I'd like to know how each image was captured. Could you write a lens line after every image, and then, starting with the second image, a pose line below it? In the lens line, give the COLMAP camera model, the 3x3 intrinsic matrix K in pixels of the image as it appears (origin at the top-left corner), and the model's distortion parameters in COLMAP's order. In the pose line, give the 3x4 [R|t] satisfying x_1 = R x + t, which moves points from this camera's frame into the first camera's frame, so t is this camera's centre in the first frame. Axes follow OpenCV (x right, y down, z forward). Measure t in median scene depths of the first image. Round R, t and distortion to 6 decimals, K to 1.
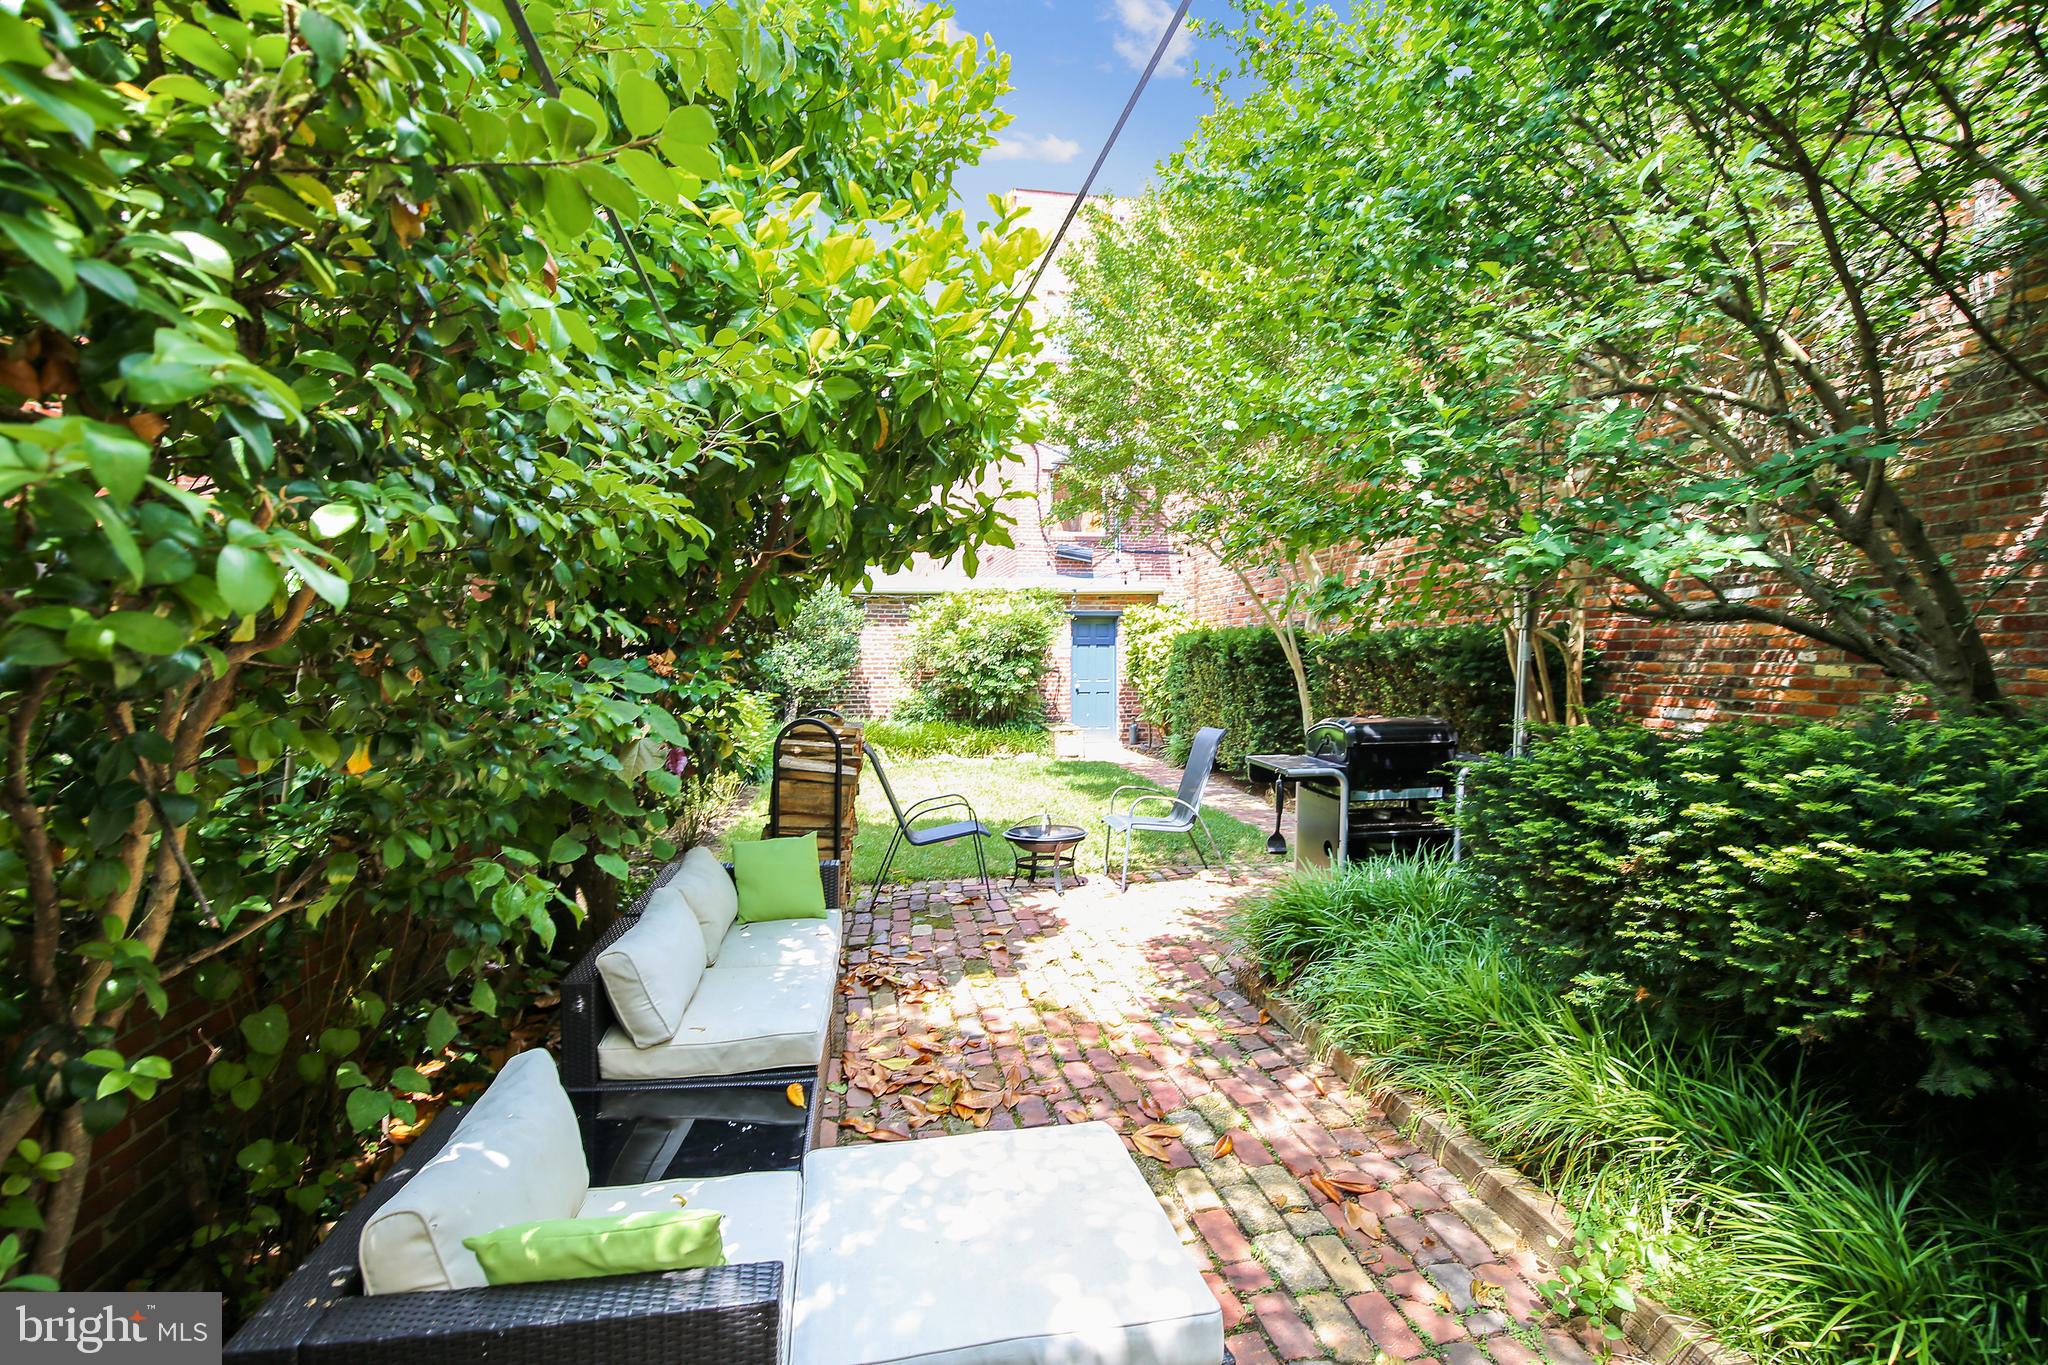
lens RADIAL K [[931.1, 0, 1024.0], [0, 931.1, 682.5], [0, 0, 1]] dist [-0.000398, -0.000369]
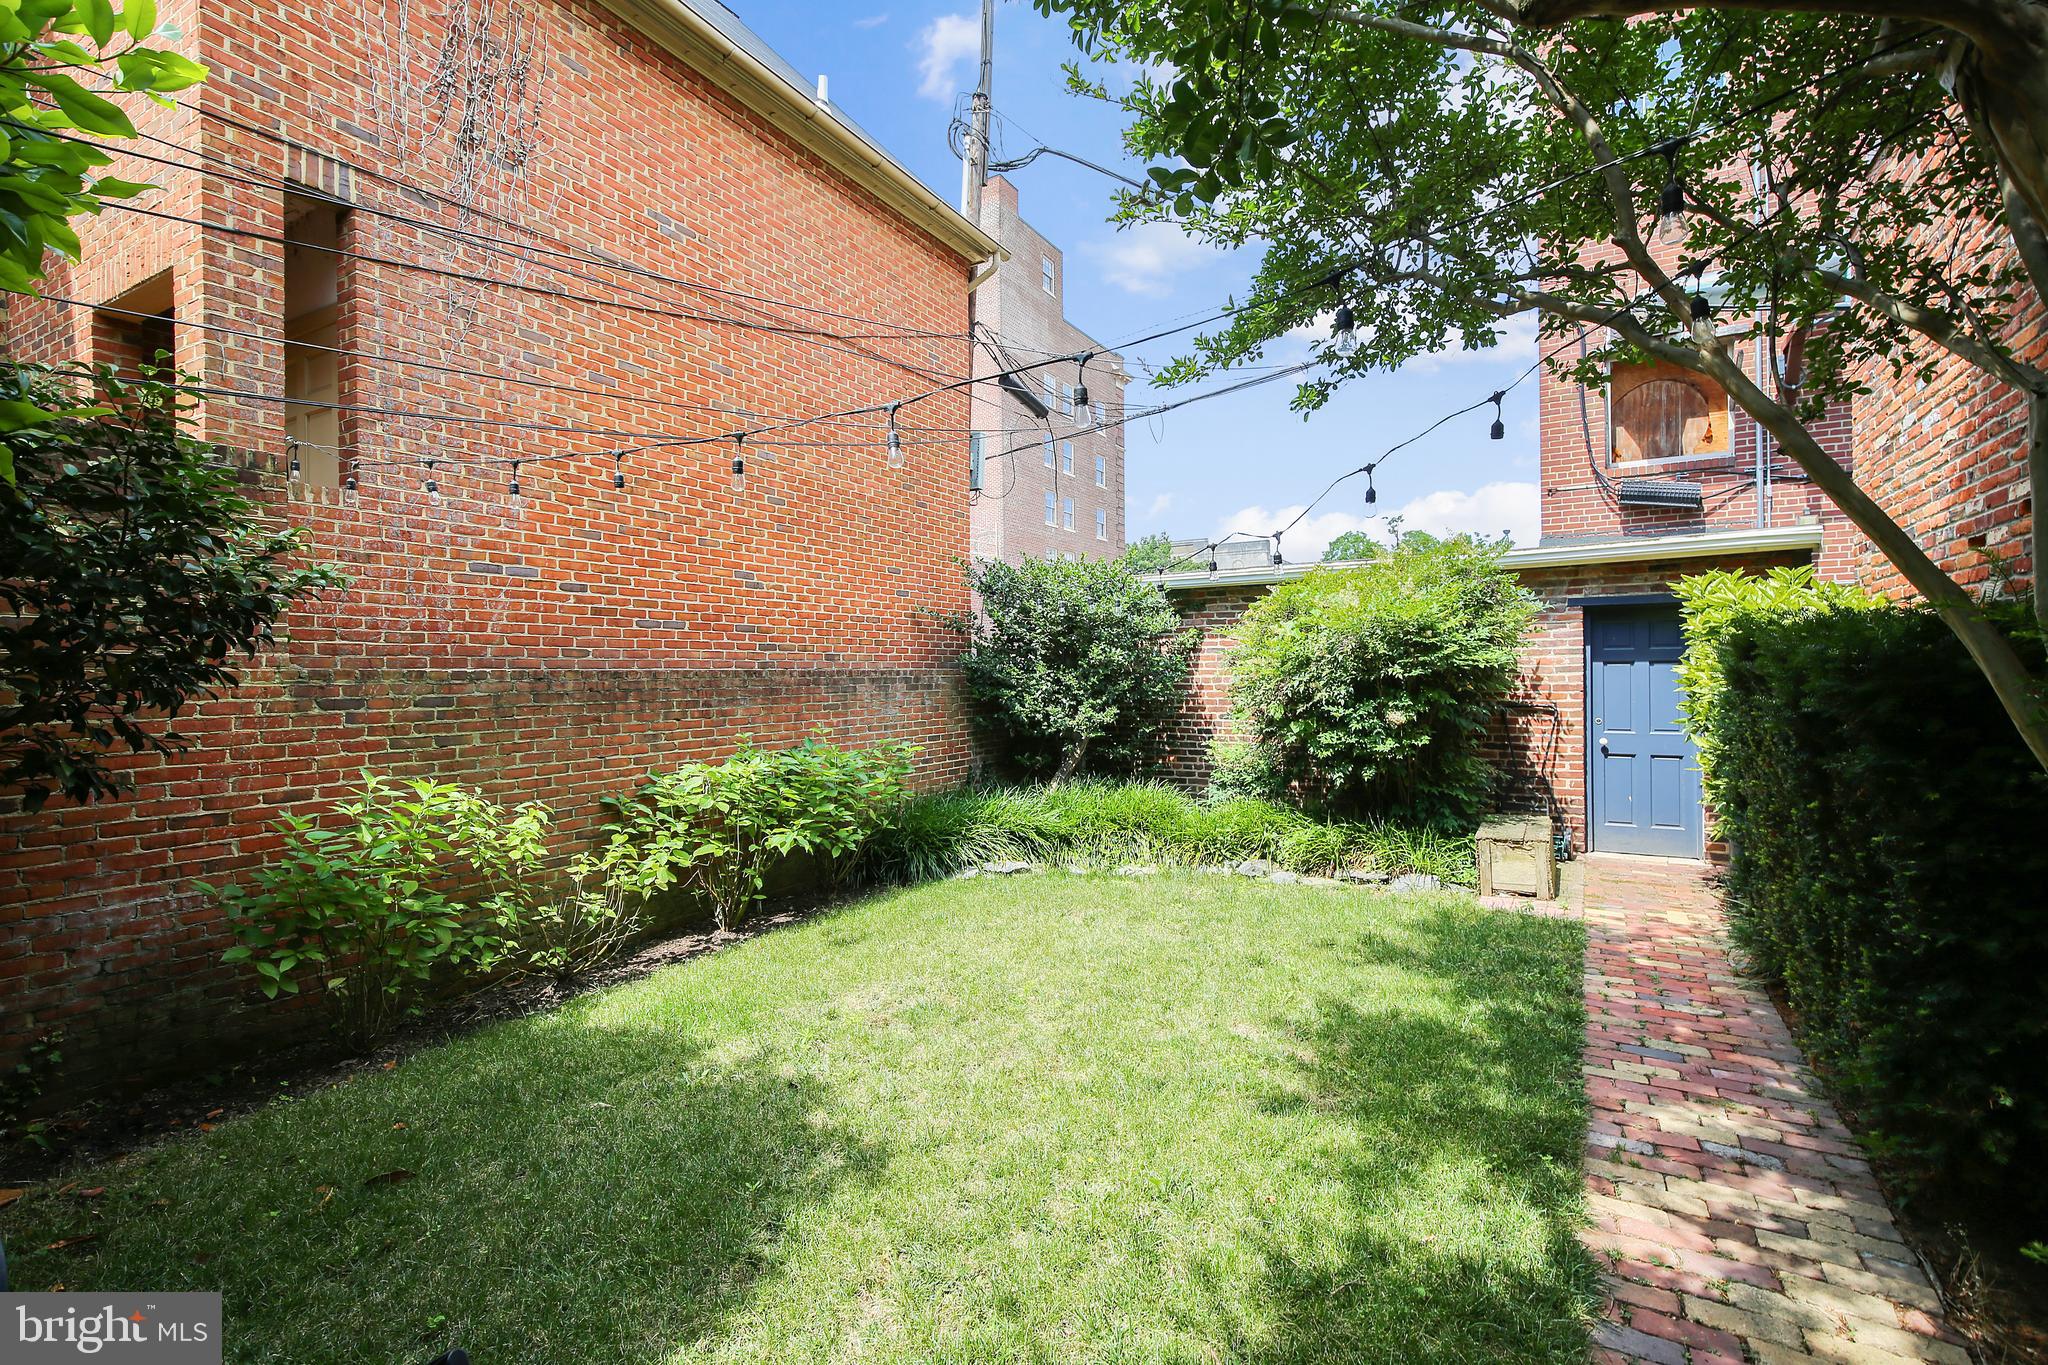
lens RADIAL K [[931.1, 0, 1024.0], [0, 931.1, 682.5], [0, 0, 1]] dist [-0.000398, -0.000369]
pose [[0.751655, 0.002654, -0.659551, 0.171965], [-0.014168, 0.999826, -0.012123, -0.020879], [0.659404, 0.018457, 0.751562, 0.443558]]
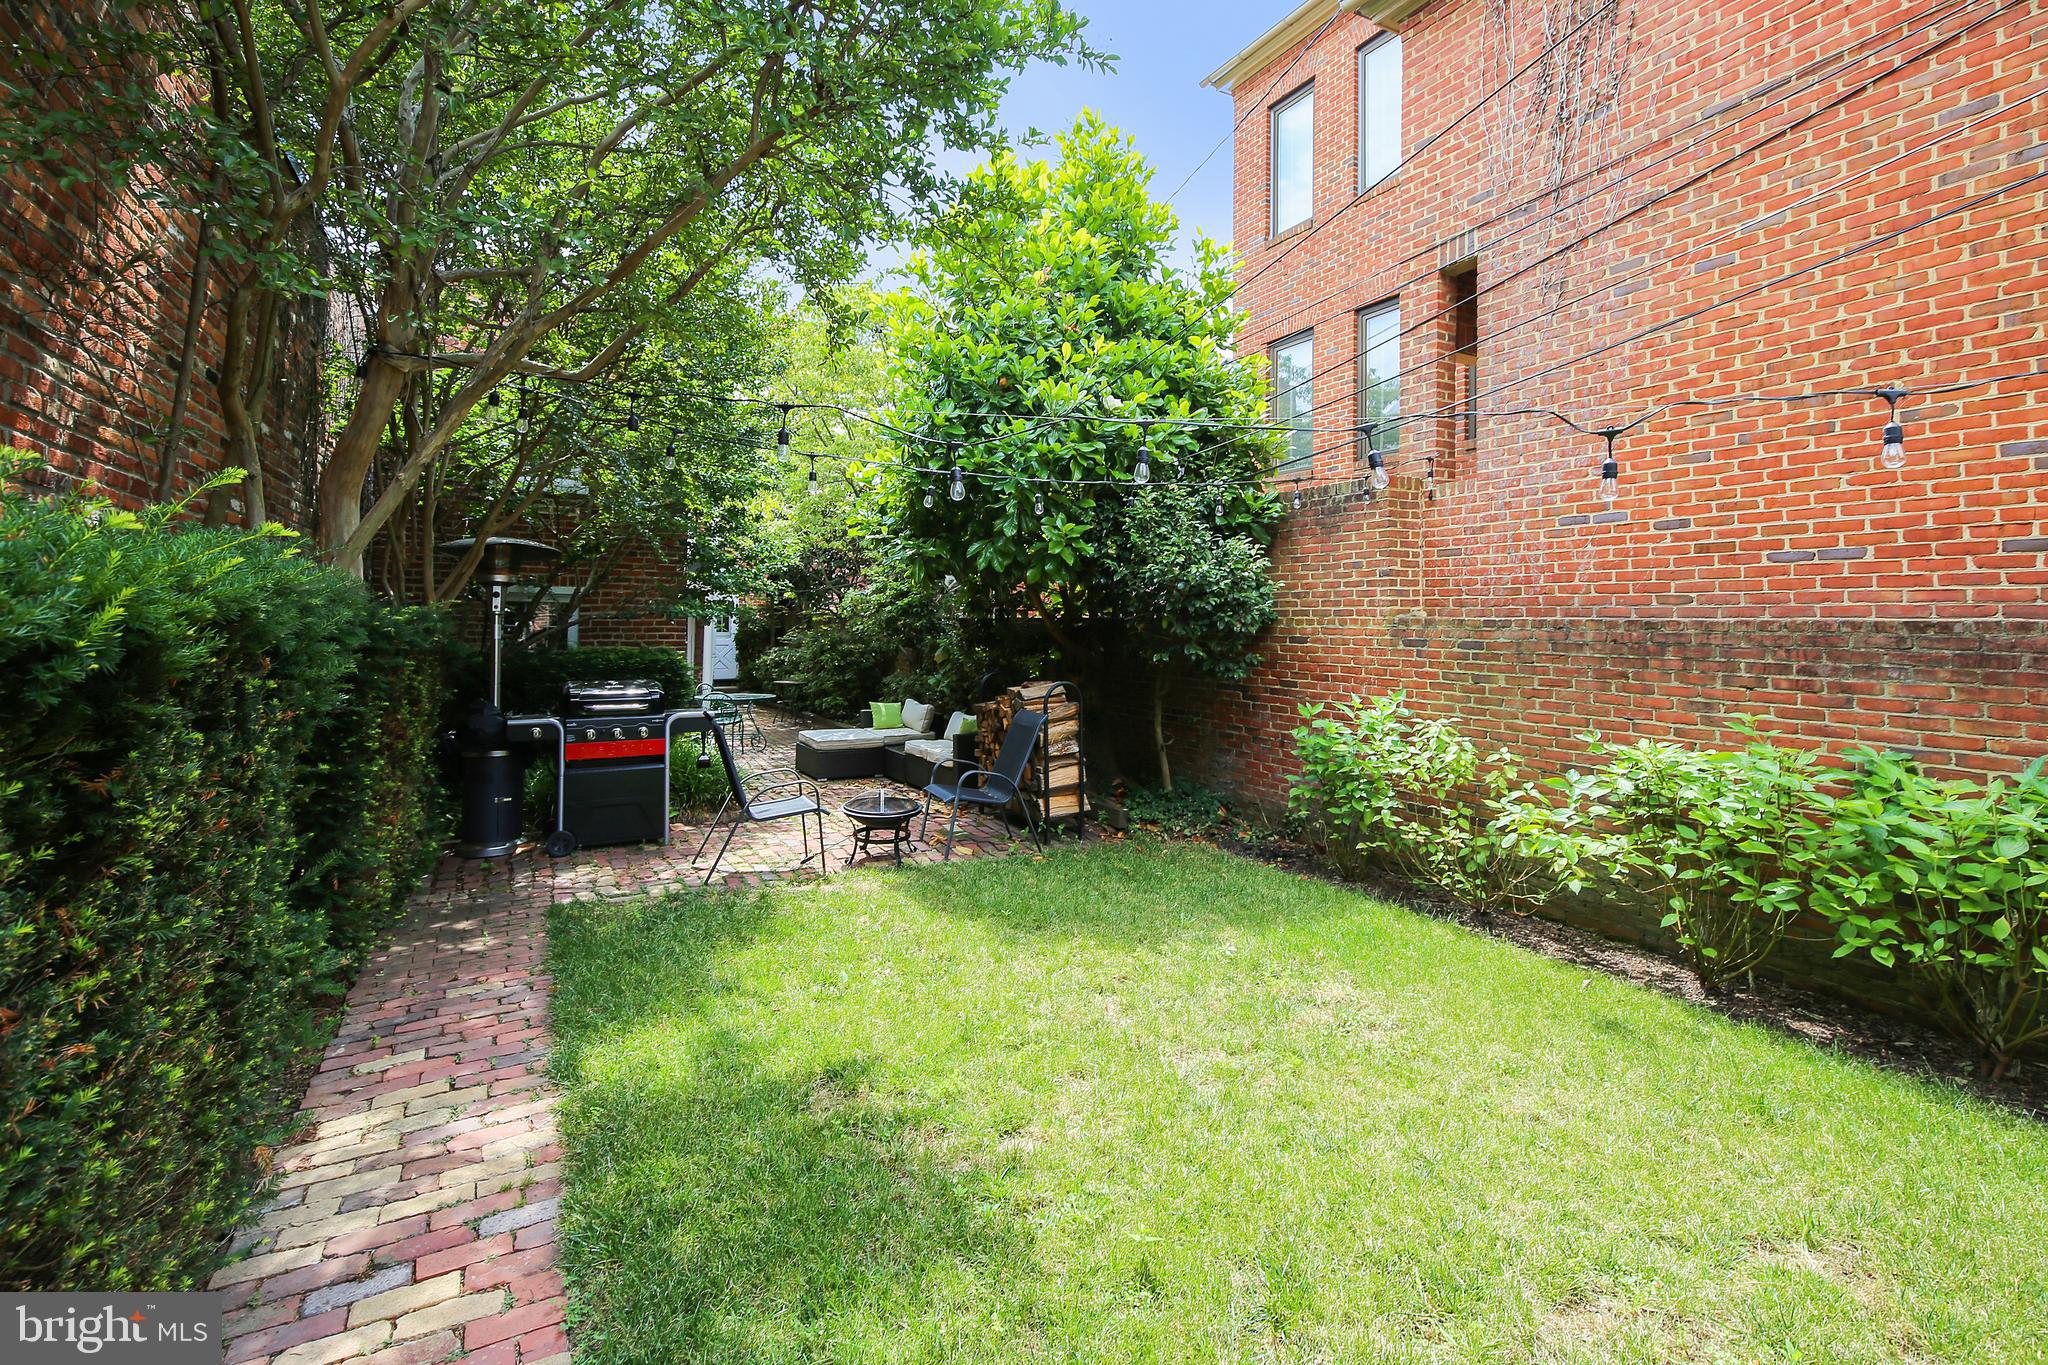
lens RADIAL K [[959.2, 0, 1020.5], [0, 959.2, 595.1], [0, 0, 1]] dist [0.017974, 0.000080]
pose [[-0.960292, -0.012460, -0.278717, 0.022595], [-0.014663, 0.999876, 0.005823, -0.050739], [0.278610, 0.009679, -0.960356, 1.337077]]
